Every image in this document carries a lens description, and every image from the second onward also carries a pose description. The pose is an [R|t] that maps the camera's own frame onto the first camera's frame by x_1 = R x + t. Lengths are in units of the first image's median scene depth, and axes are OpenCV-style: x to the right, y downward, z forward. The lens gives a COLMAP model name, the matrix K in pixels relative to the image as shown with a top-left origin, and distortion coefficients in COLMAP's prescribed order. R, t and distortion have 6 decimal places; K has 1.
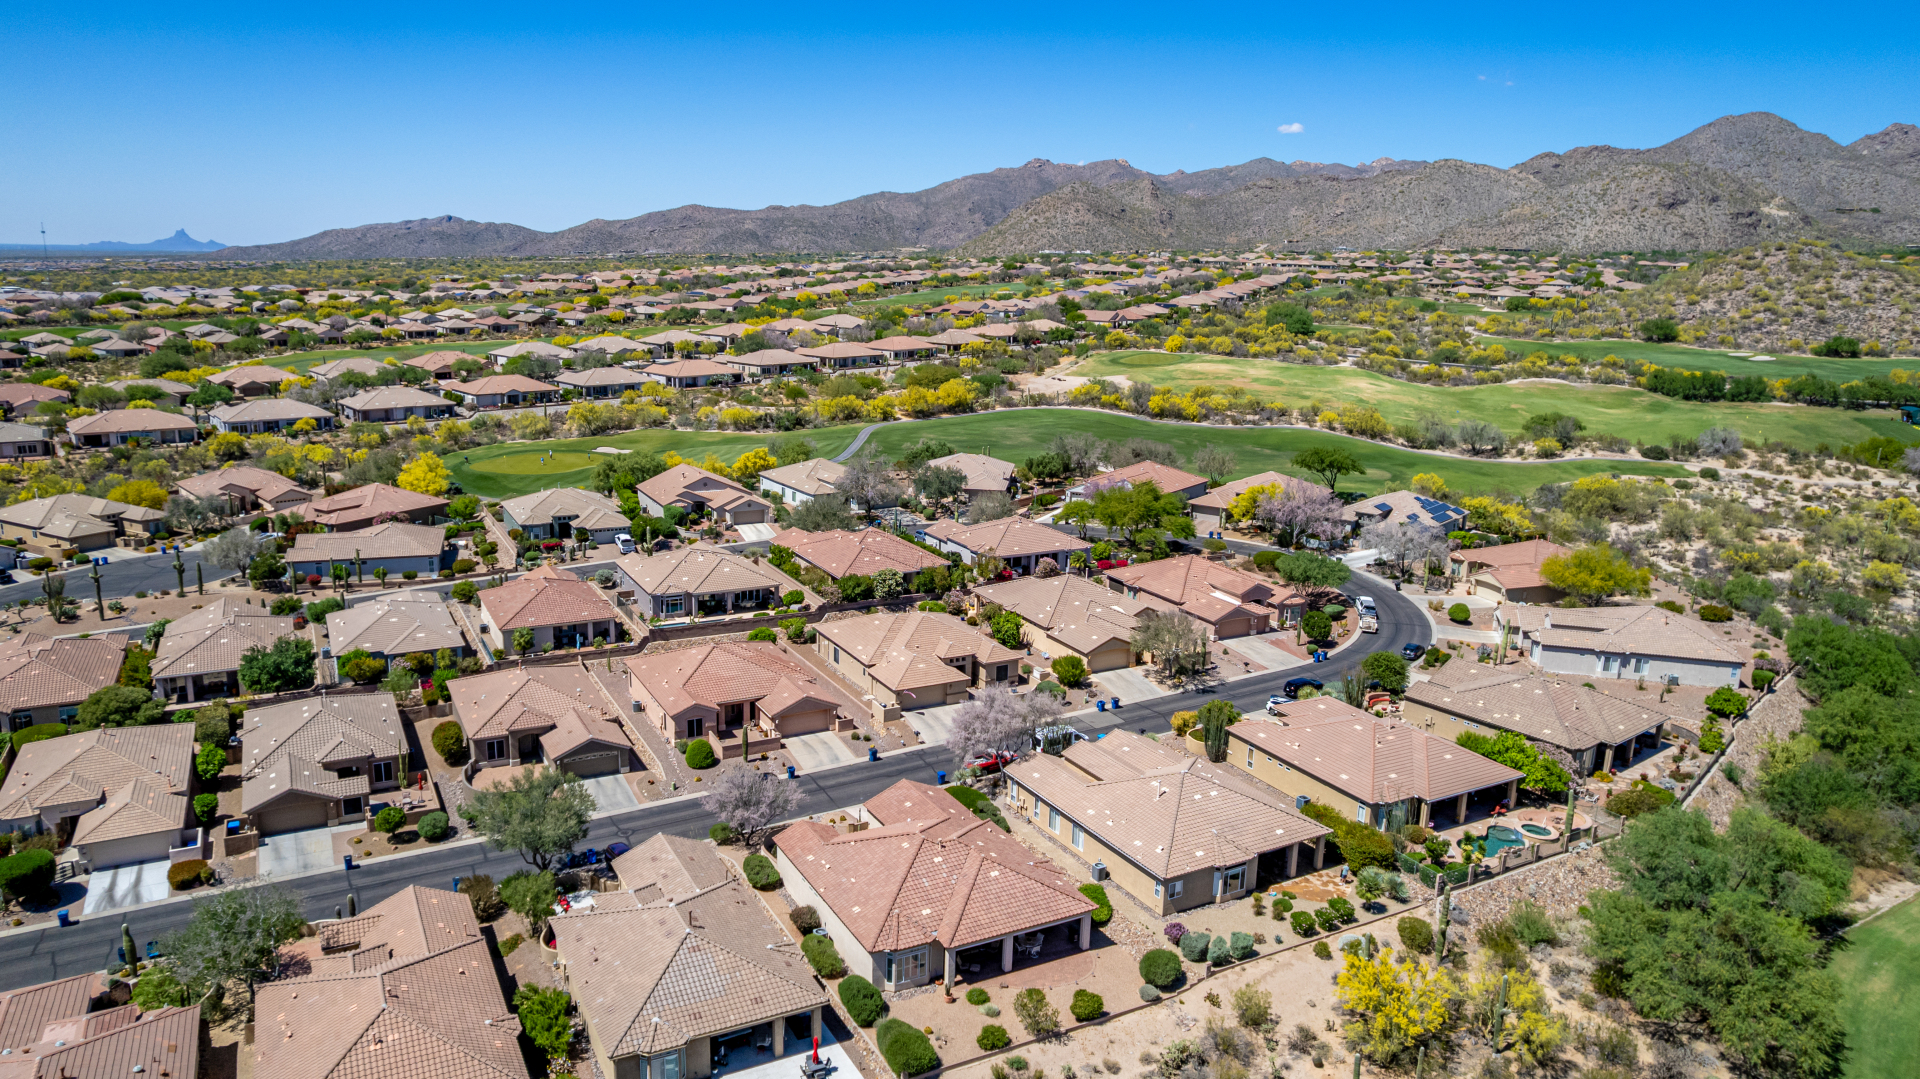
lens RADIAL K [[1281.7, 0, 960.0], [0, 1281.7, 539.5], [0, 0, 1]] dist [-0.063864, 0.044700]
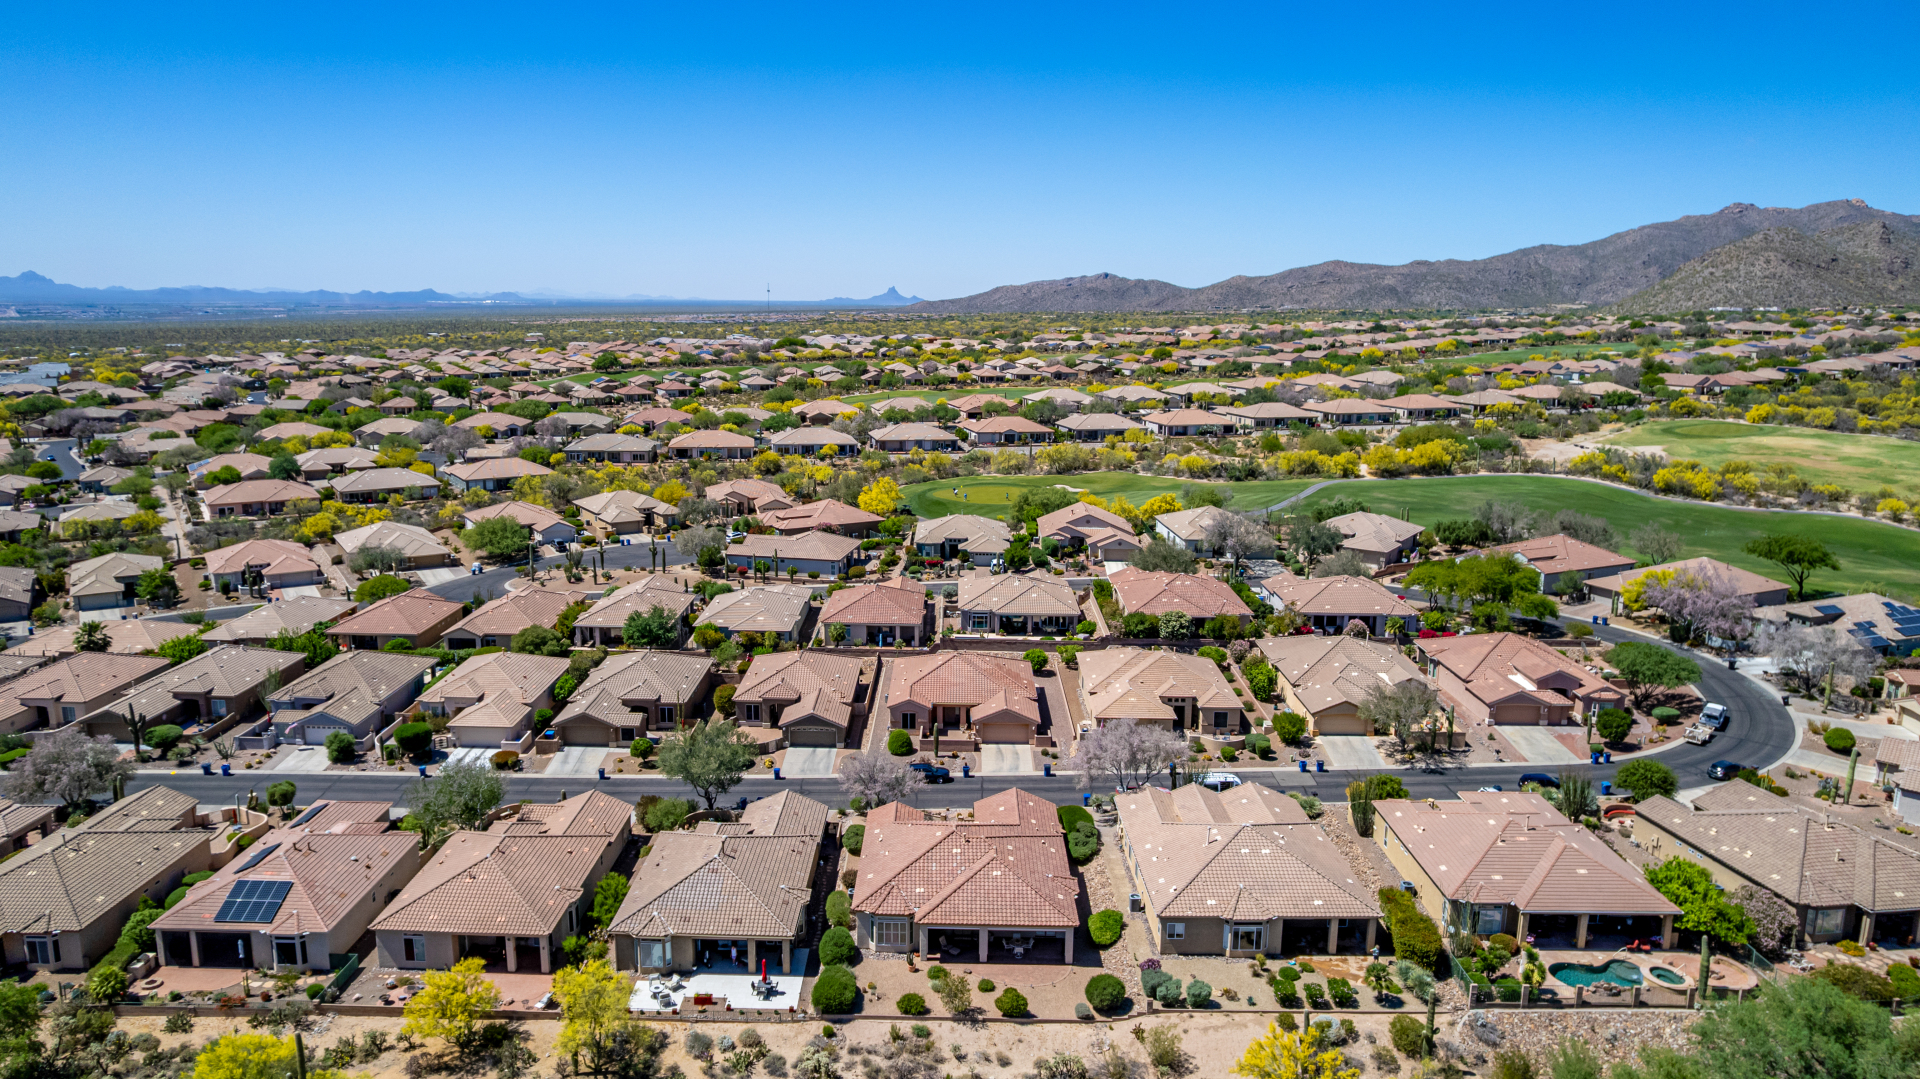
lens RADIAL K [[1281.7, 0, 960.0], [0, 1281.7, 539.5], [0, 0, 1]] dist [-0.063864, 0.044700]
pose [[0.872022, 0.081799, -0.482582, 0.248735], [-0.102052, 0.994653, -0.015809, -0.000121], [0.478709, 0.063034, 0.875708, 0.007576]]
